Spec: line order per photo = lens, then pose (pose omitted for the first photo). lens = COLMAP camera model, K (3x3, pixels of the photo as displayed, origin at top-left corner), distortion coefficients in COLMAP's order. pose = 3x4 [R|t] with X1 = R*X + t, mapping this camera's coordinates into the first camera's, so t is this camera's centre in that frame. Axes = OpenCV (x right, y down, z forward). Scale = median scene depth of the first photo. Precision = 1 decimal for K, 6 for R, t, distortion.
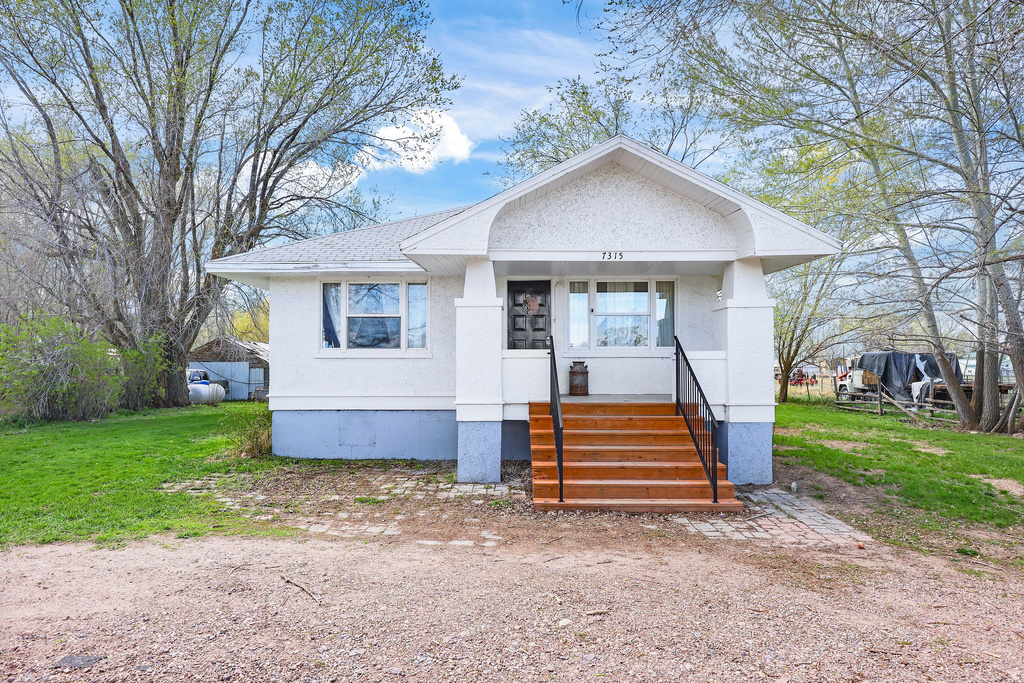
lens RADIAL K [[638.2, 0, 519.1], [0, 638.2, 345.0], [0, 0, 1]] dist [0.019055, -0.000824]
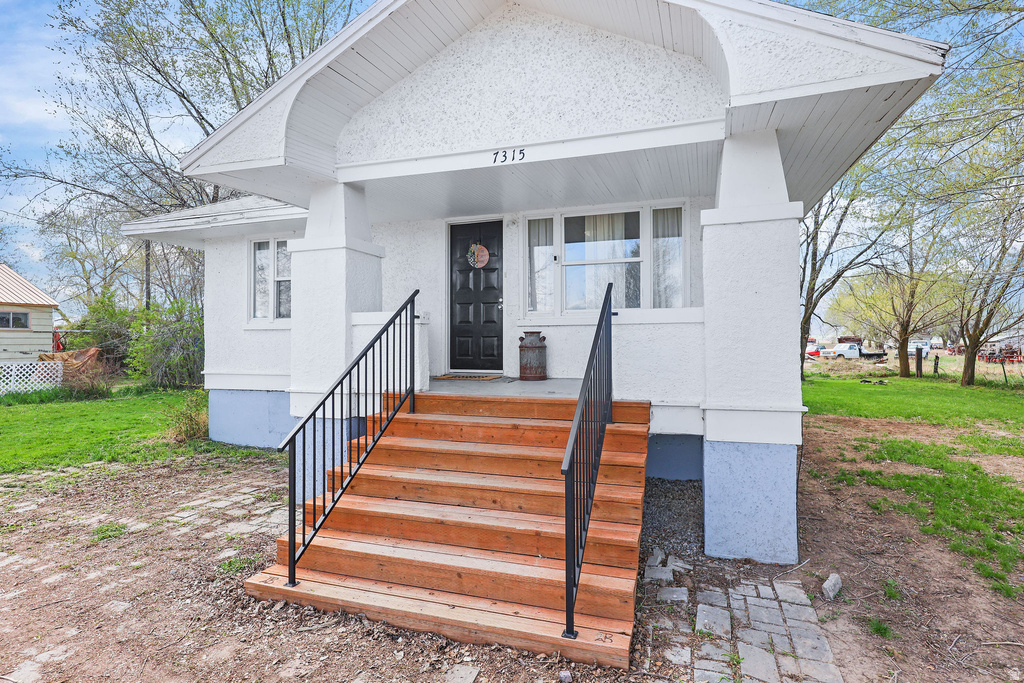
lens RADIAL K [[548.5, 0, 512.2], [0, 548.5, 330.3], [0, 0, 1]] dist [0.007940, -0.000125]
pose [[0.944037, -0.009548, -0.329702, 0.319714], [0.013161, 0.999875, 0.008728, 0.022643], [0.329578, -0.012579, 0.944045, 0.501975]]
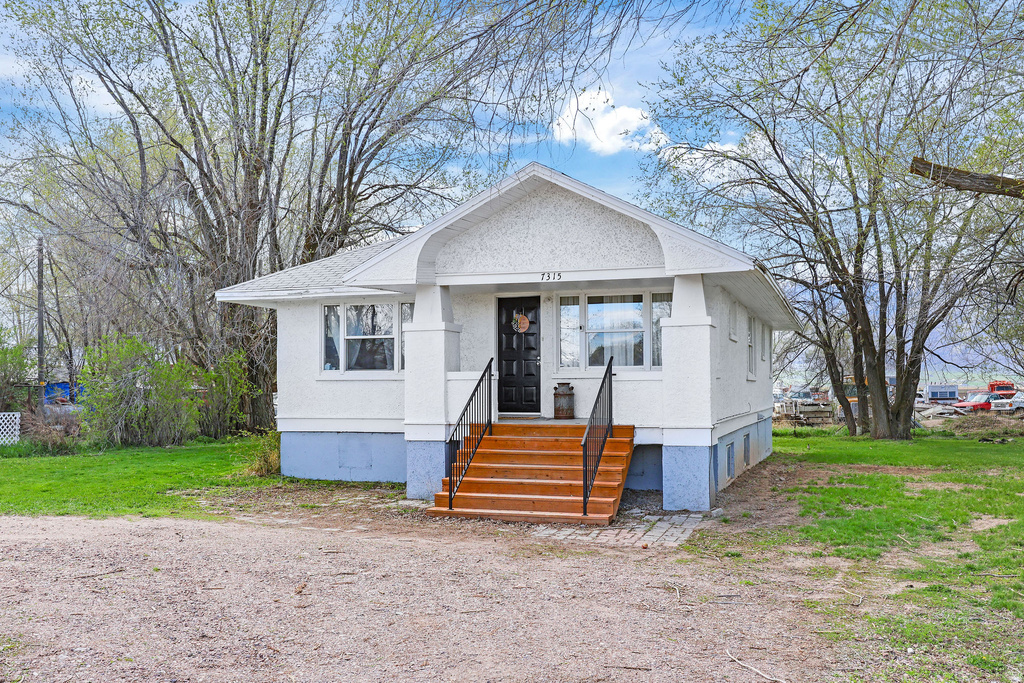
lens RADIAL K [[1031.7, 0, 513.4], [0, 1031.7, 347.5], [0, 0, 1]] dist [0.049618, 0.000000]
pose [[0.945585, -0.015633, -0.324999, 0.608534], [0.013538, 0.999870, -0.008709, -0.015962], [0.325093, 0.003835, 0.945674, -0.534486]]
